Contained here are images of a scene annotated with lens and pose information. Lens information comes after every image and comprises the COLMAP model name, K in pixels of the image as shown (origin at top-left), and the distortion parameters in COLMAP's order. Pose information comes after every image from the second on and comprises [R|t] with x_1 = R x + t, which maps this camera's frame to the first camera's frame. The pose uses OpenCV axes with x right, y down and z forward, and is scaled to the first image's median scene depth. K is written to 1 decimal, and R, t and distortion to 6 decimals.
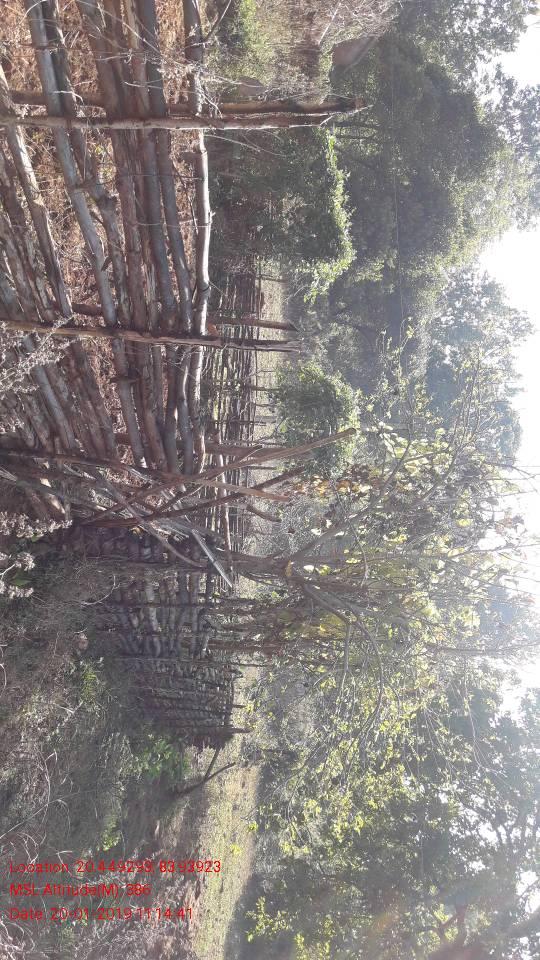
lens RADIAL K [[747.5, 0, 270.6], [0, 747.5, 496.4], [0, 0, 1]] dist [0.010047, -0.077016]
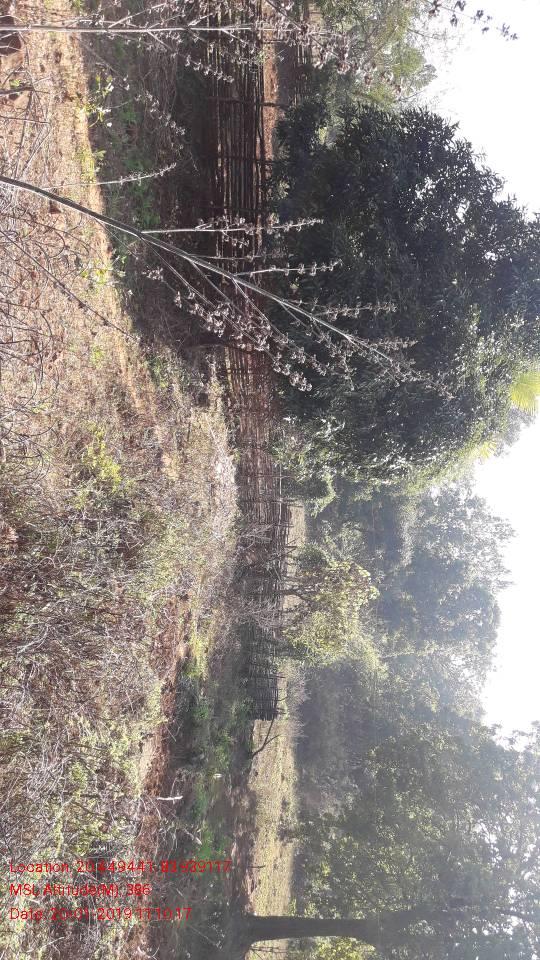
lens RADIAL K [[747.5, 0, 270.6], [0, 747.5, 496.4], [0, 0, 1]] dist [0.010047, -0.077016]
pose [[0.998957, 0.001358, -0.045638, 0.006459], [-0.013538, 0.963417, -0.267663, 0.059546], [0.043605, 0.268002, 0.962431, -0.247548]]
